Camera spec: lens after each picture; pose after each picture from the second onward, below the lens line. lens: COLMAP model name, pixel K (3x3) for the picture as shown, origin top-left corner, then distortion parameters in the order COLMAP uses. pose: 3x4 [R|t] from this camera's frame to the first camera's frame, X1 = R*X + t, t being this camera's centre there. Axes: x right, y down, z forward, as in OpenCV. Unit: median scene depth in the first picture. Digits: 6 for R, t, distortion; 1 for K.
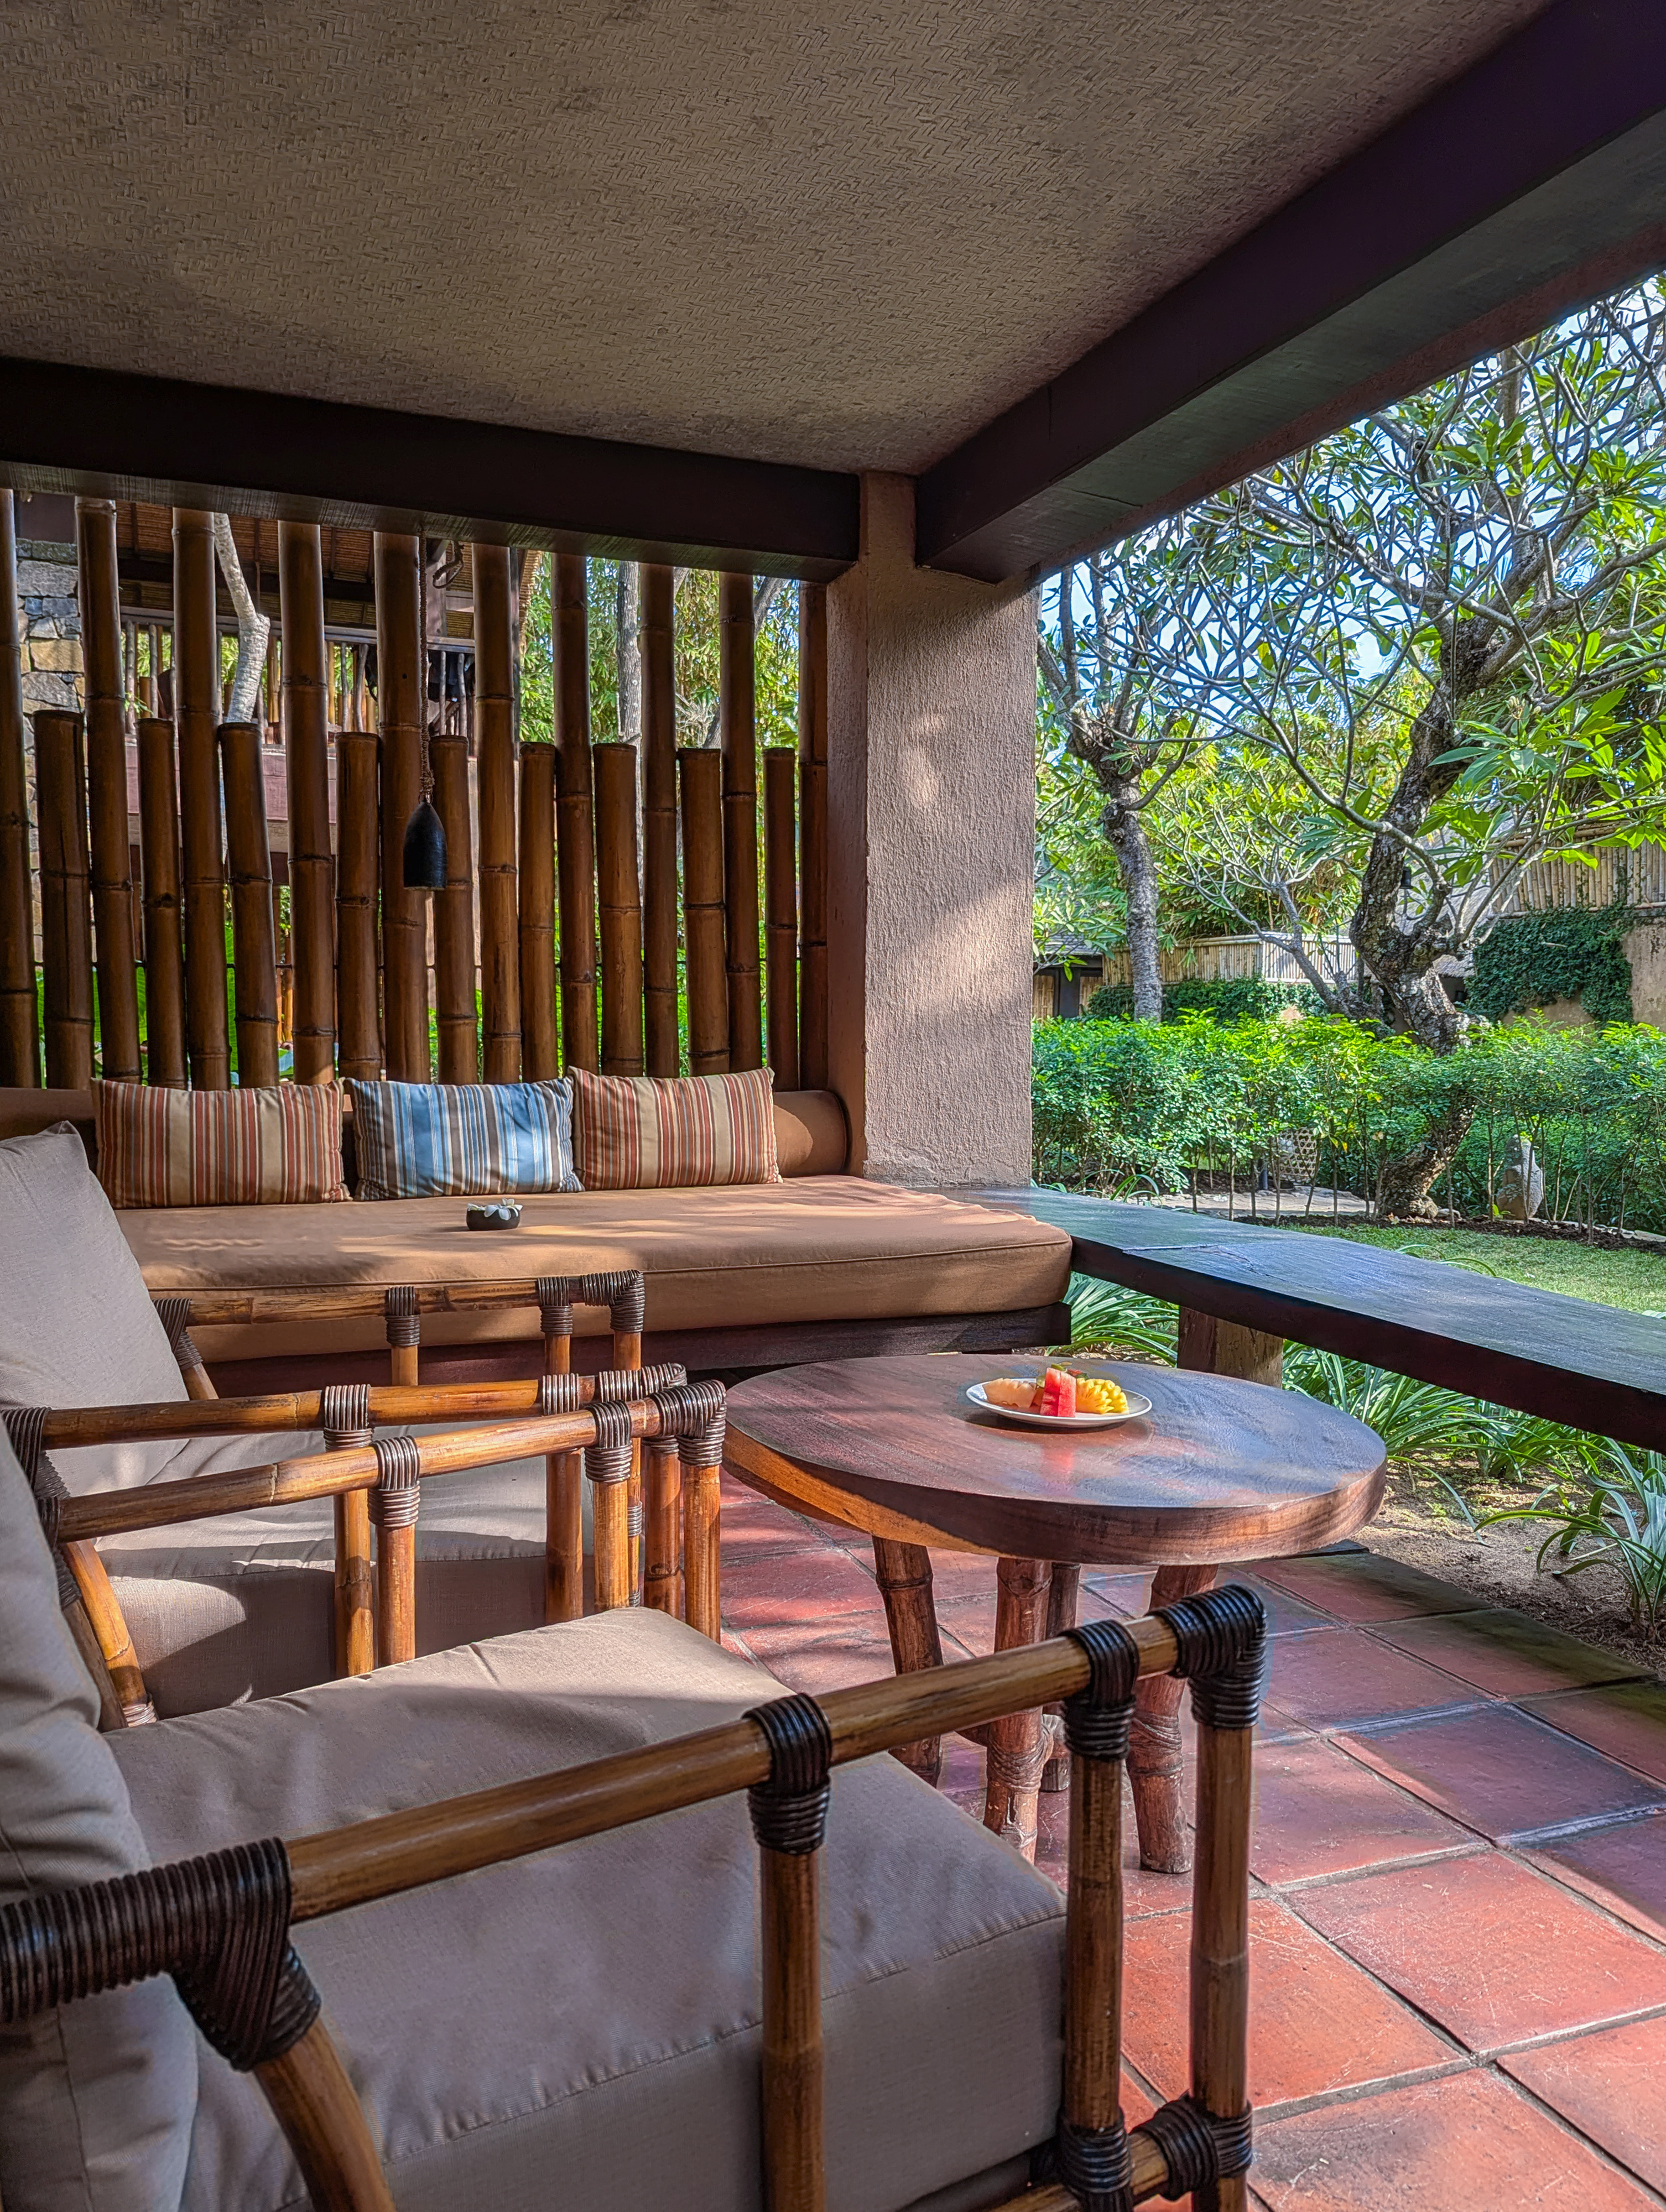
lens RADIAL K [[1912.3, 0, 805.6], [0, 1912.3, 1160.0], [0, 0, 1]] dist [0.044368, -0.024420]
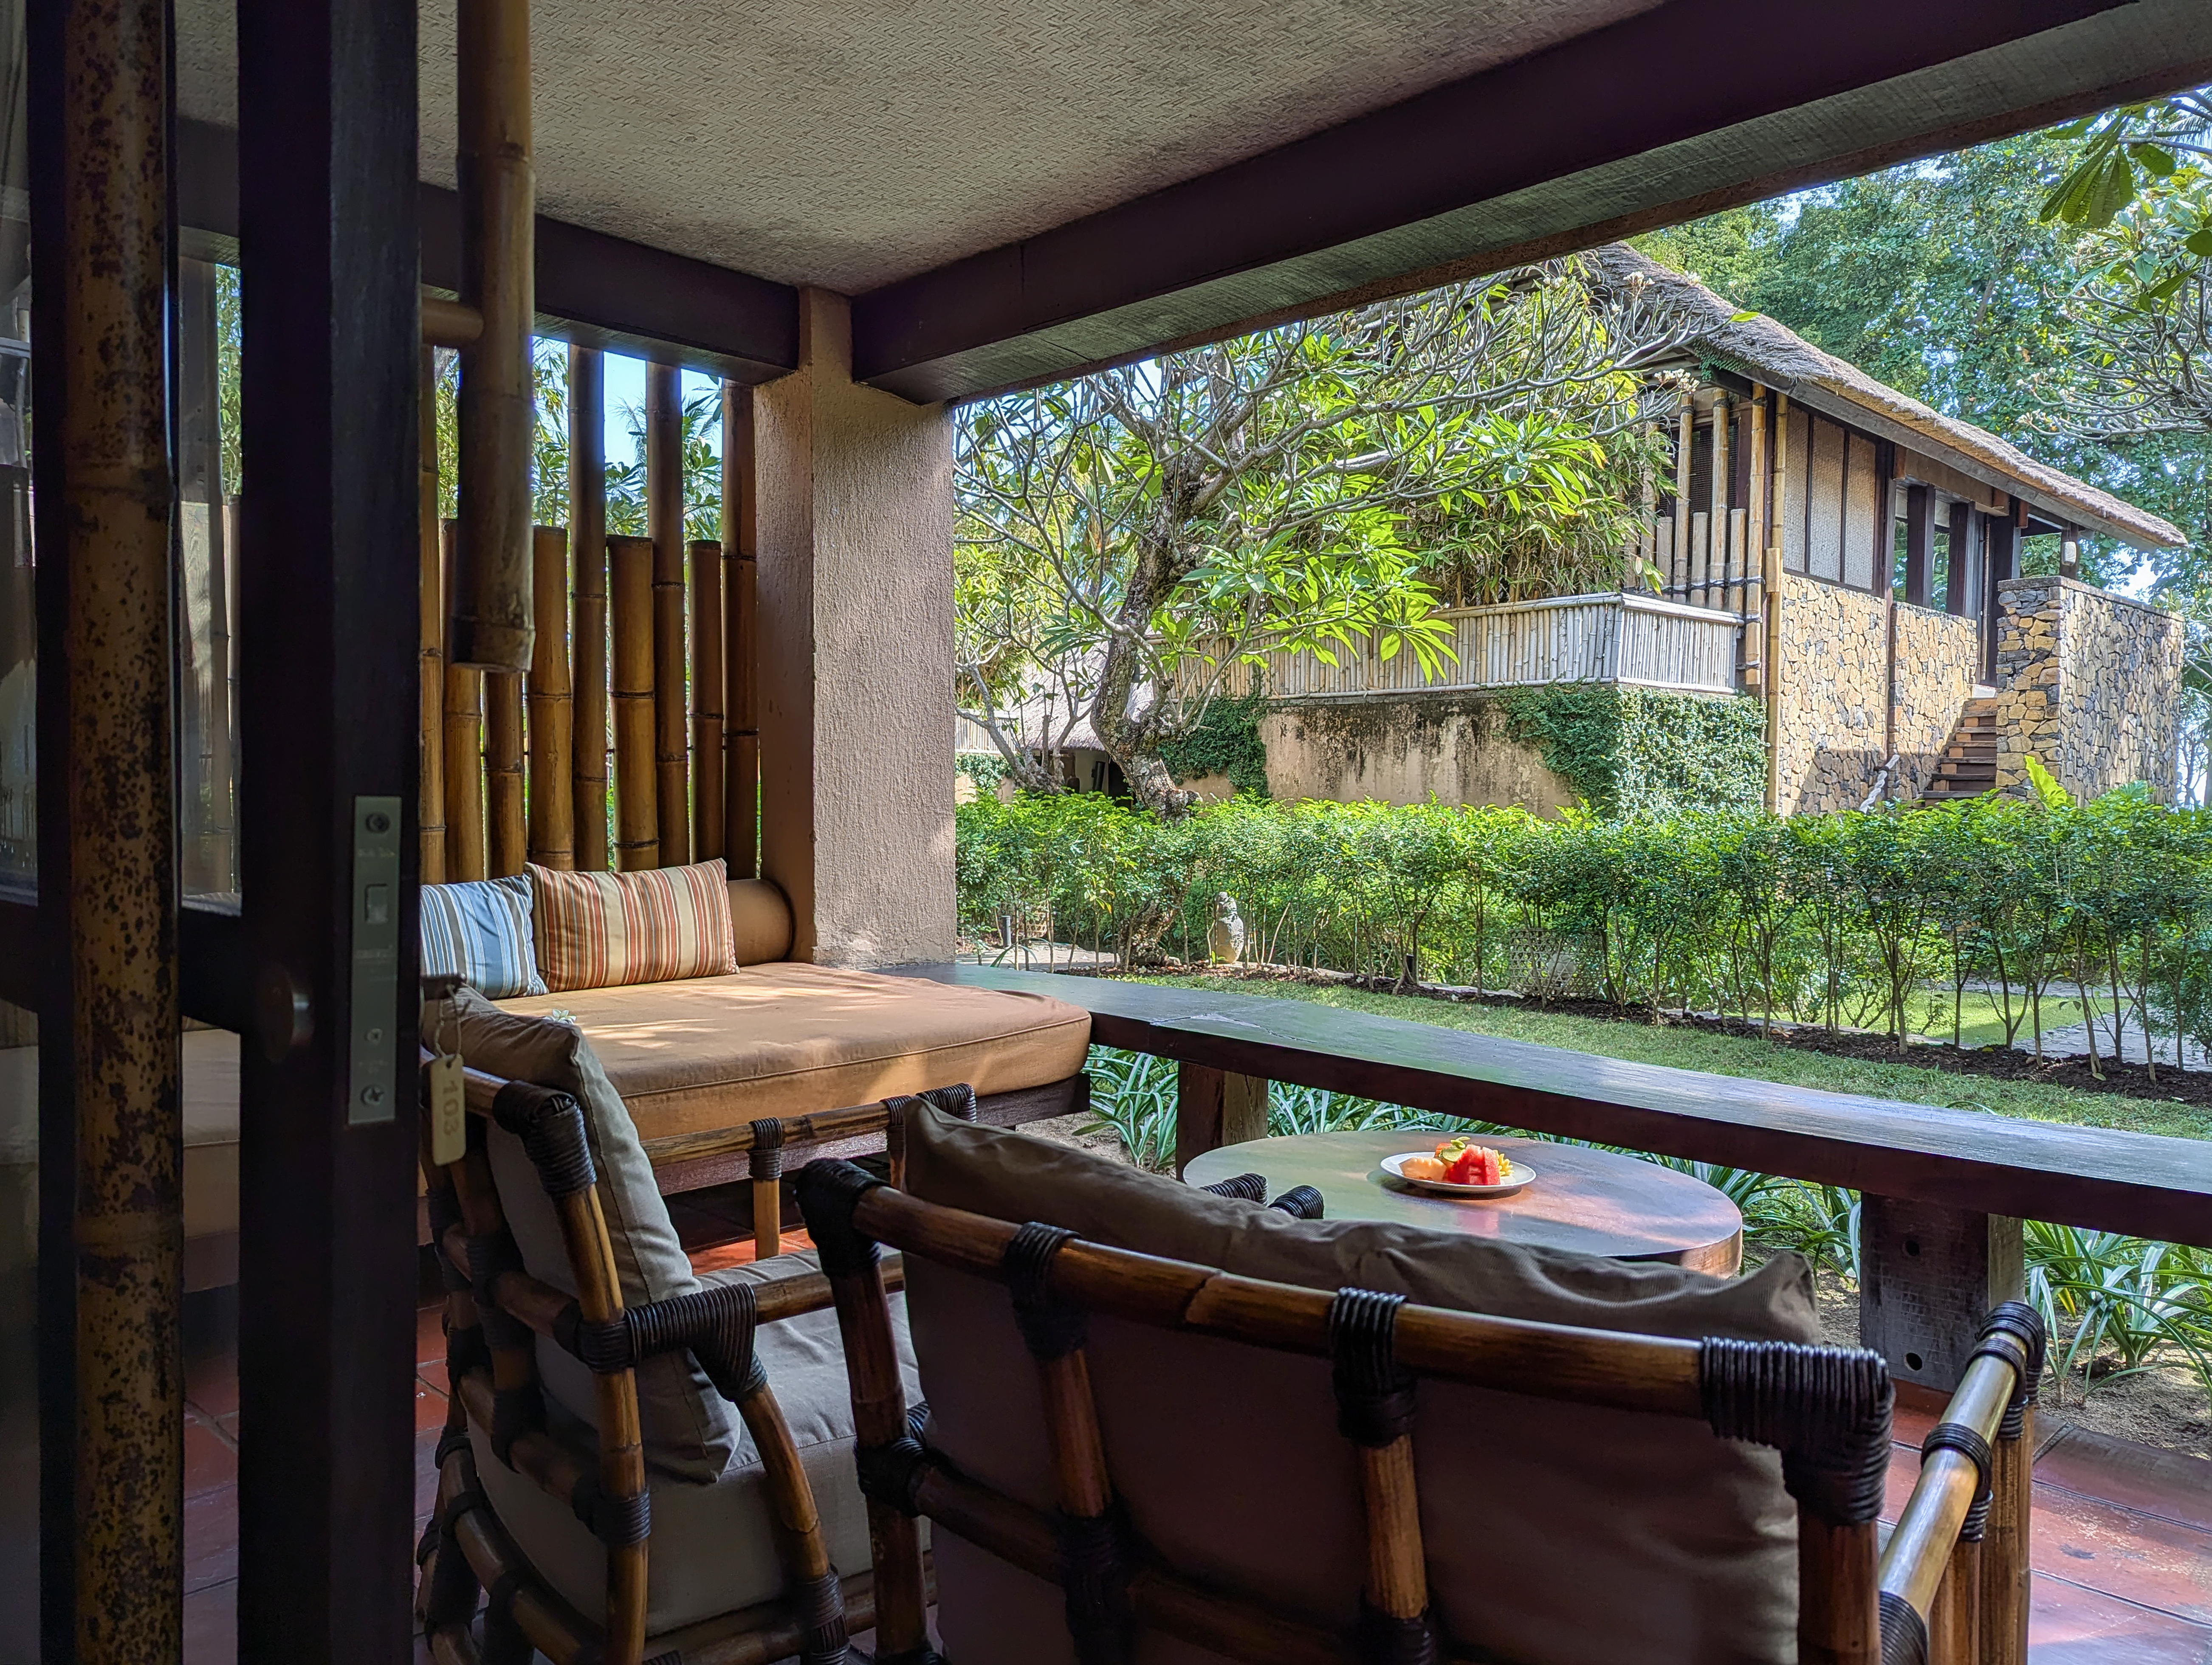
lens RADIAL K [[1911.9, 0, 1102.3], [0, 1911.9, 835.8], [0, 0, 1]] dist [0.044368, -0.024420]
pose [[0.861644, -0.017407, 0.507214, -0.356000], [0.030257, 0.999396, -0.017103, -0.036661], [-0.506610, 0.030084, 0.861650, 0.029347]]
